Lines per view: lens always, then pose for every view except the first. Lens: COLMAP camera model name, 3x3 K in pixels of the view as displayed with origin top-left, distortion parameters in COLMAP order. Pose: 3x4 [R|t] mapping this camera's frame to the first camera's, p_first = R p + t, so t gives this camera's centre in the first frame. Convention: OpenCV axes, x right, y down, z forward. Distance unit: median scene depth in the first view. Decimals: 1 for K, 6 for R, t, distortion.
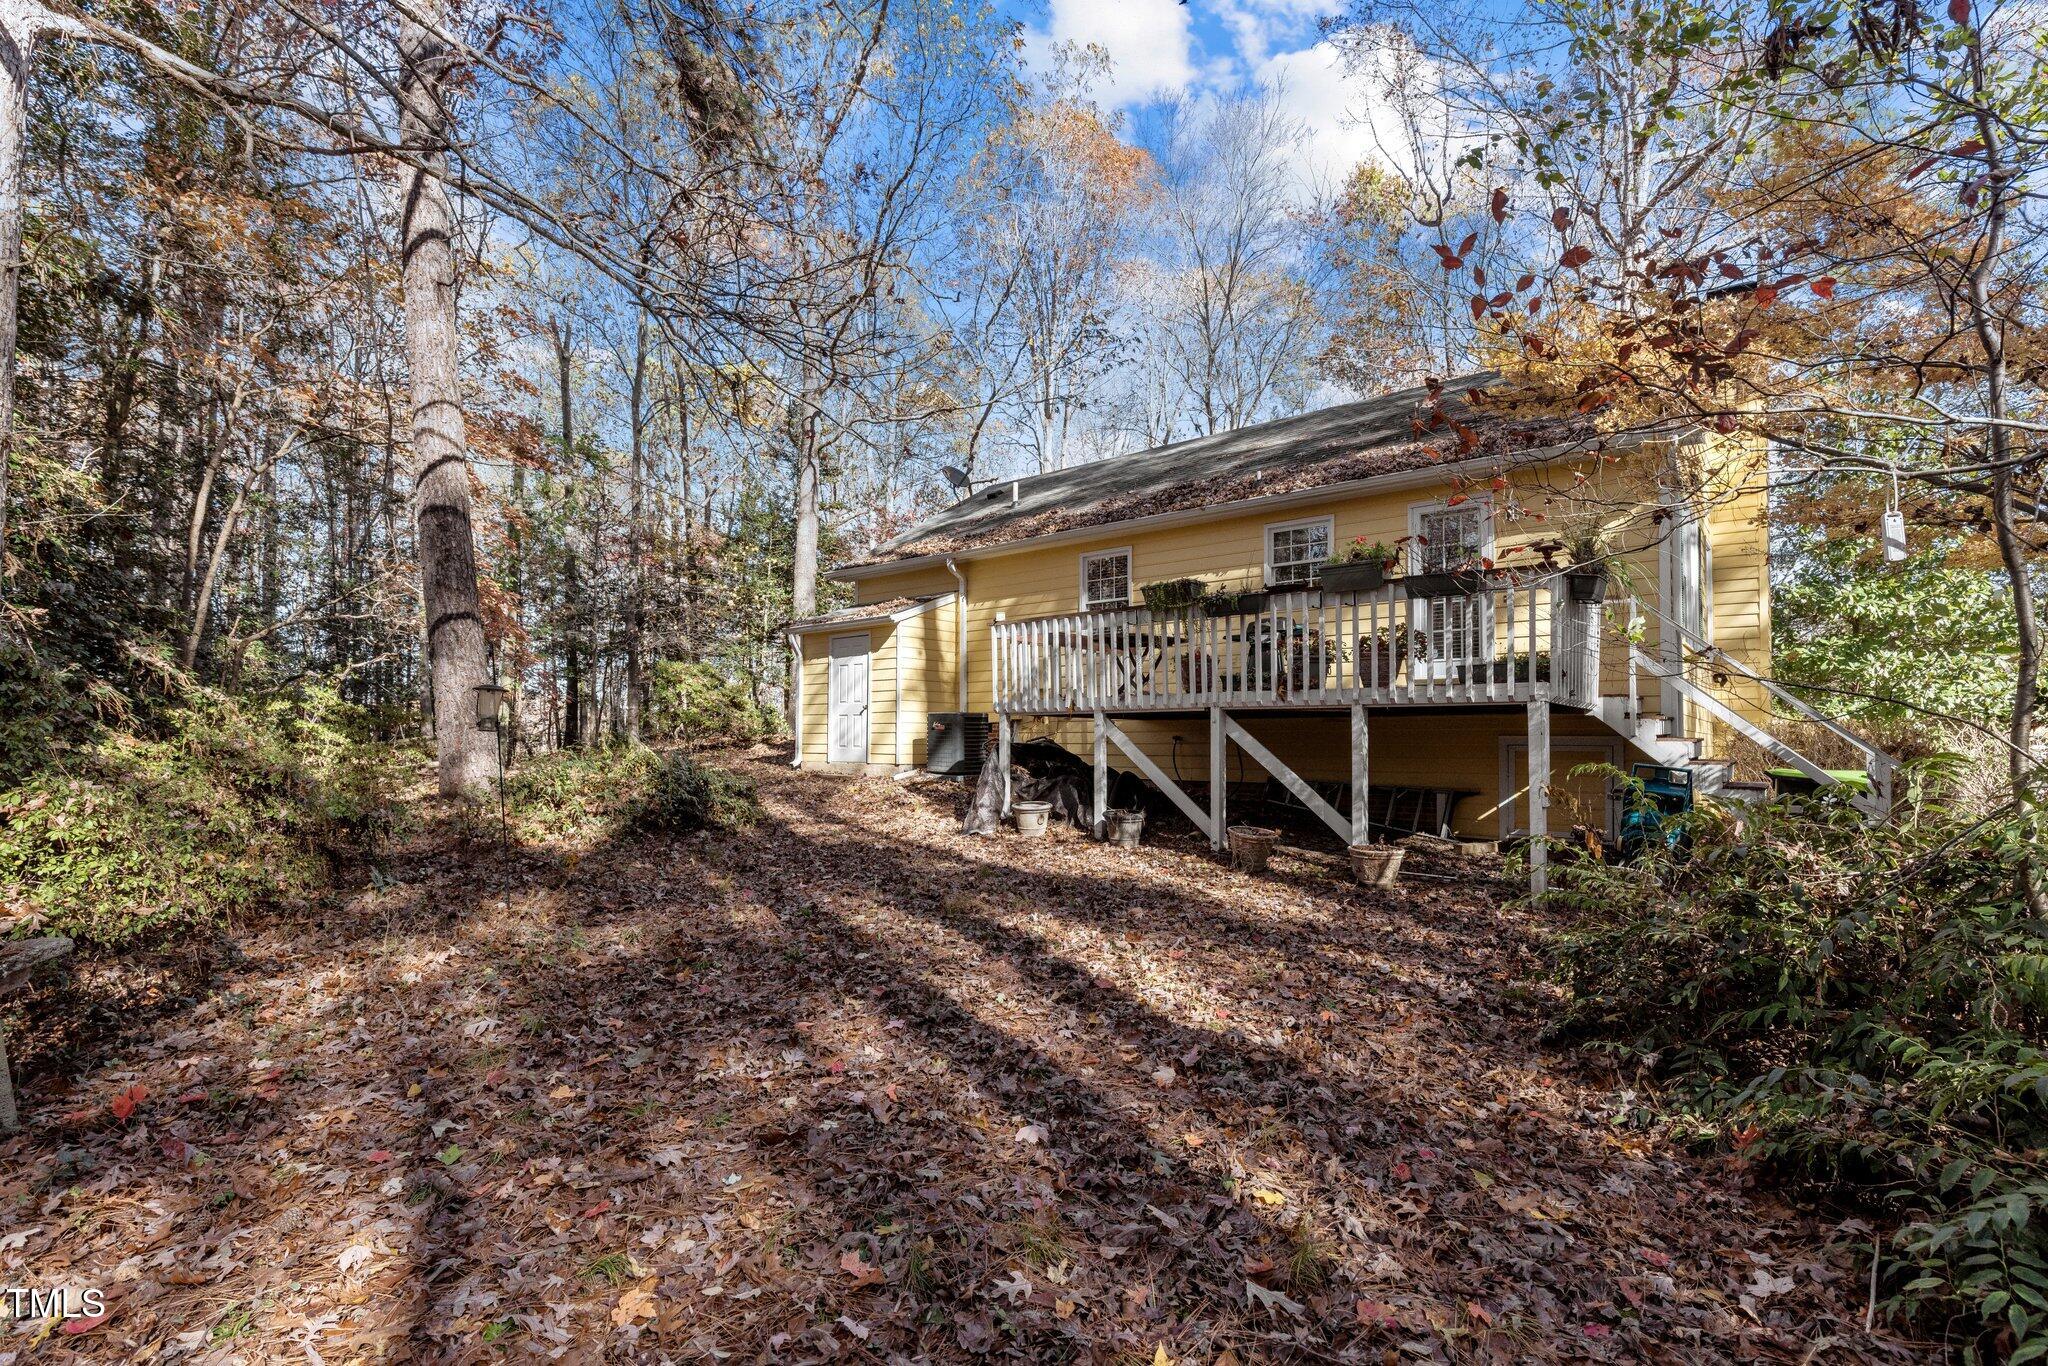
lens RADIAL K [[930.4, 0, 1023.2], [0, 930.4, 679.9], [0, 0, 1]] dist [-0.001277, 0.000036]
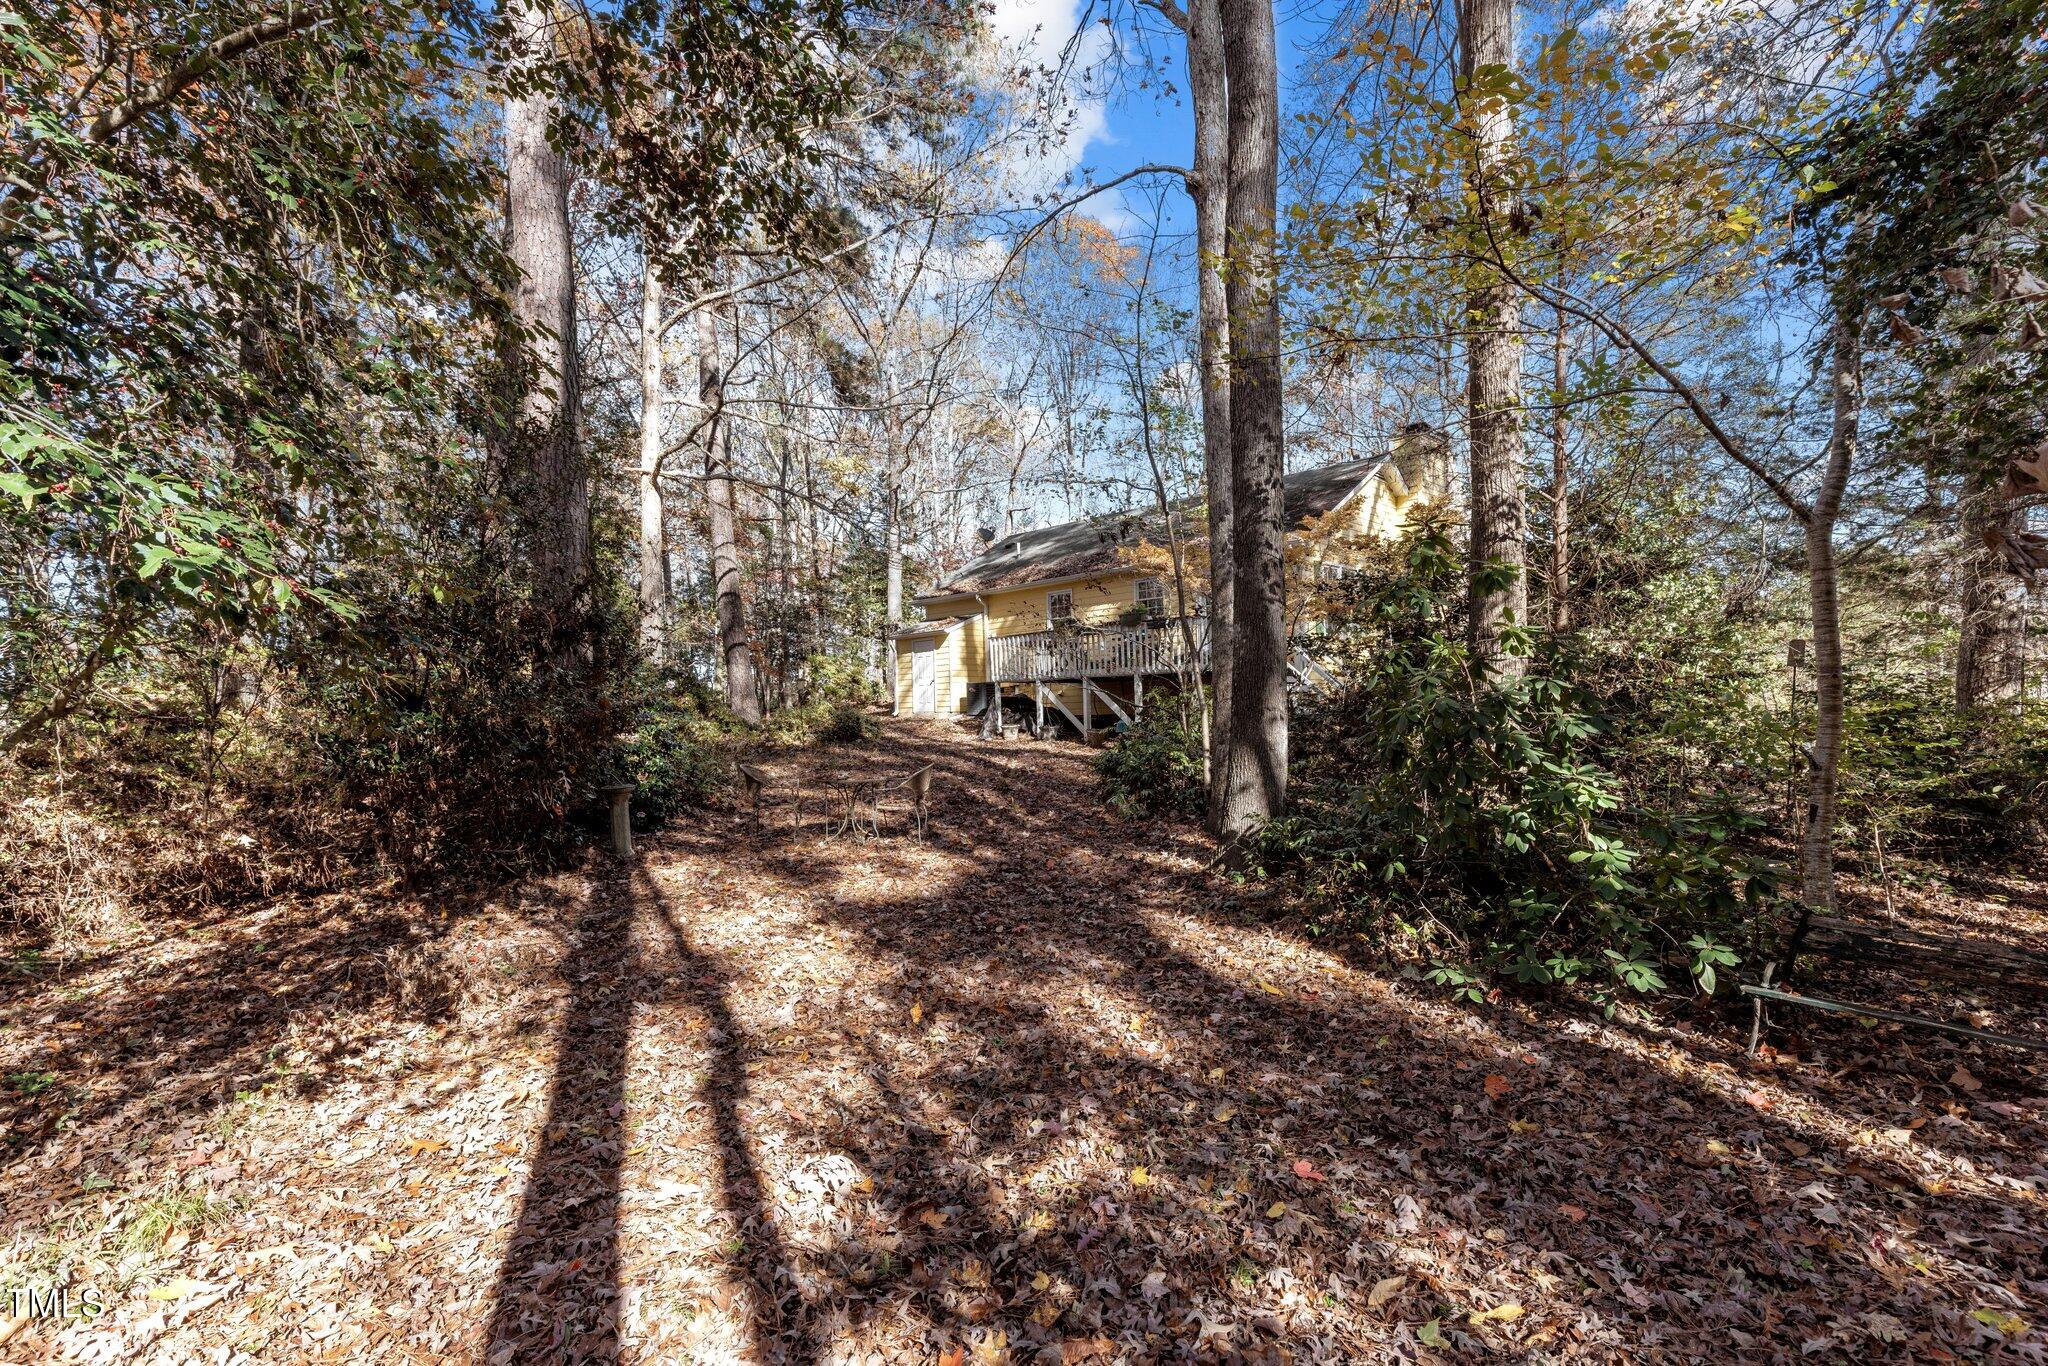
lens RADIAL K [[930.4, 0, 1025.8], [0, 930.4, 683.5], [0, 0, 1]] dist [-0.001277, 0.000036]
pose [[0.995660, -0.027754, -0.088826, 0.164157], [0.030971, 0.998906, 0.035042, -0.021693], [0.087756, -0.037641, 0.995431, -0.751475]]
